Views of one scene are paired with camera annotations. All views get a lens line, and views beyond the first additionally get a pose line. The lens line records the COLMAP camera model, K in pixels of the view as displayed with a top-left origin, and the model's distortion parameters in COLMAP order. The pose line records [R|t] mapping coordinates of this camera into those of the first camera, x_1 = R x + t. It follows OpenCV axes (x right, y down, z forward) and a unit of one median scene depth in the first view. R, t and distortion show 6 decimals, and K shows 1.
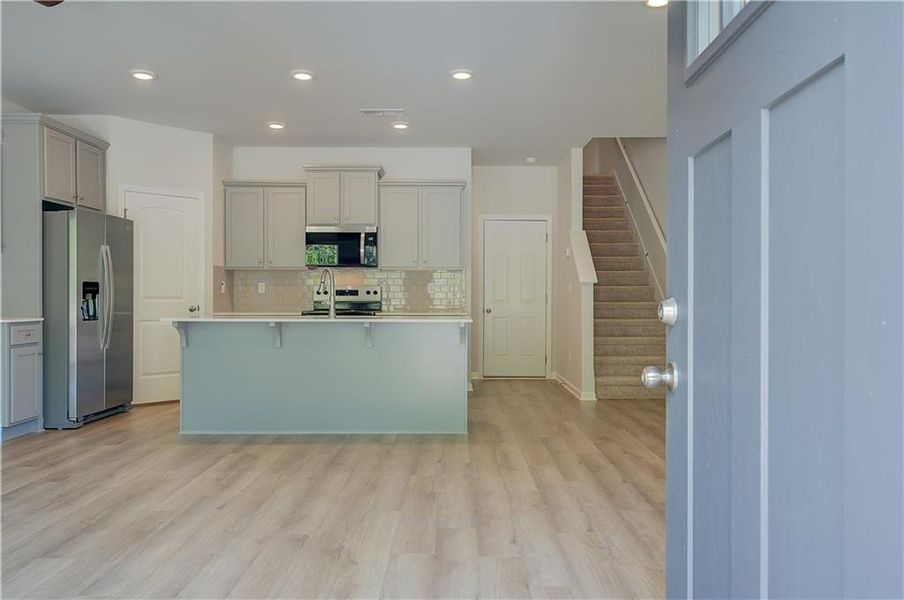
lens RADIAL K [[681.1, 0, 452.2], [0, 681.1, 298.5], [0, 0, 1]] dist [-0.008710, 0.016998]
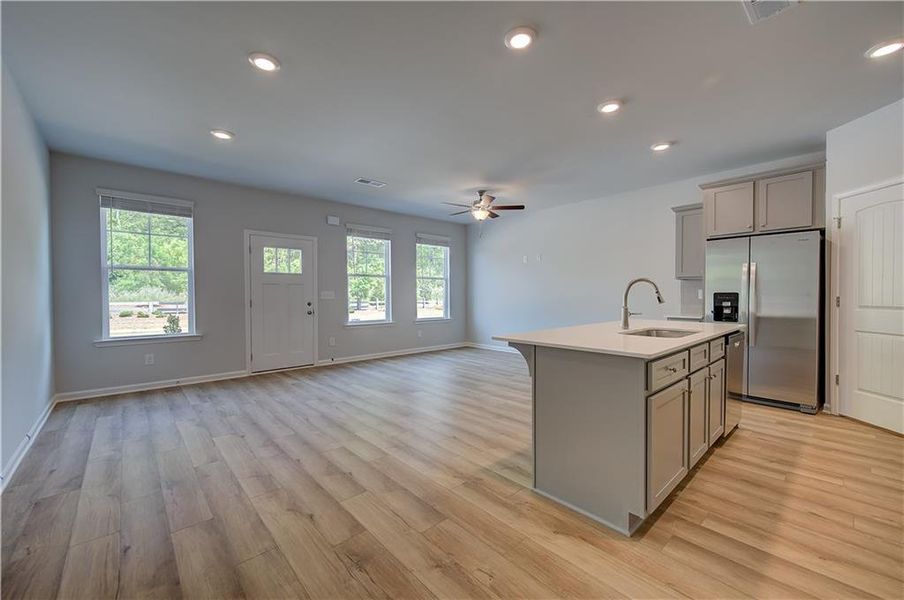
lens RADIAL K [[361.3, 0, 457.6], [0, 361.3, 299.9], [0, 0, 1]] dist [0.006838, -0.002391]
pose [[-0.730205, 0.010535, -0.683147, 0.342175], [0.000750, 0.999893, 0.014619, -0.021352], [0.683227, 0.010163, -0.730135, 1.174468]]
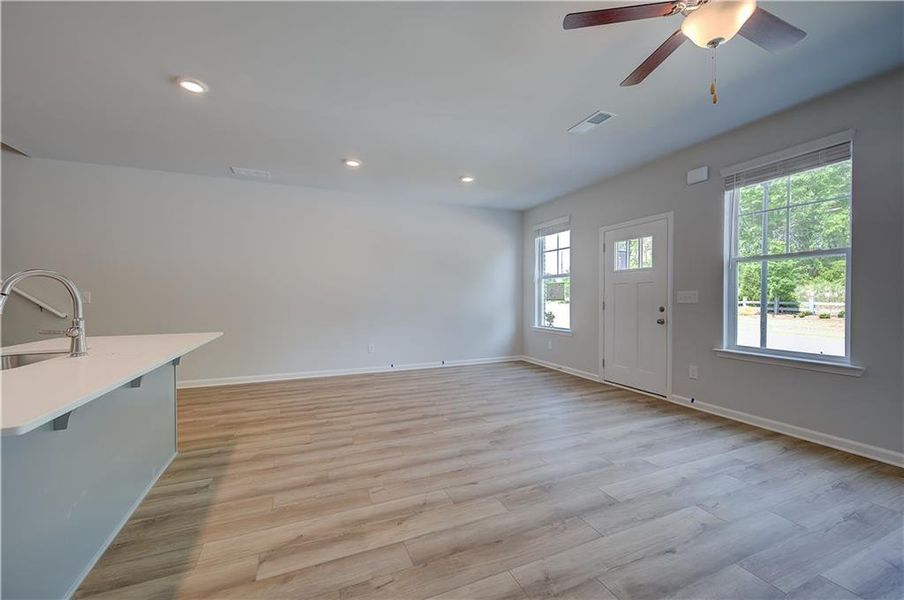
lens RADIAL K [[361.3, 0, 454.5], [0, 361.3, 300.6], [0, 0, 1]] dist [0.006838, -0.002391]
pose [[-0.400083, -0.009914, 0.916425, -0.574102], [0.002932, 0.999923, 0.012098, -0.022524], [-0.916474, 0.007527, -0.400023, 0.798998]]
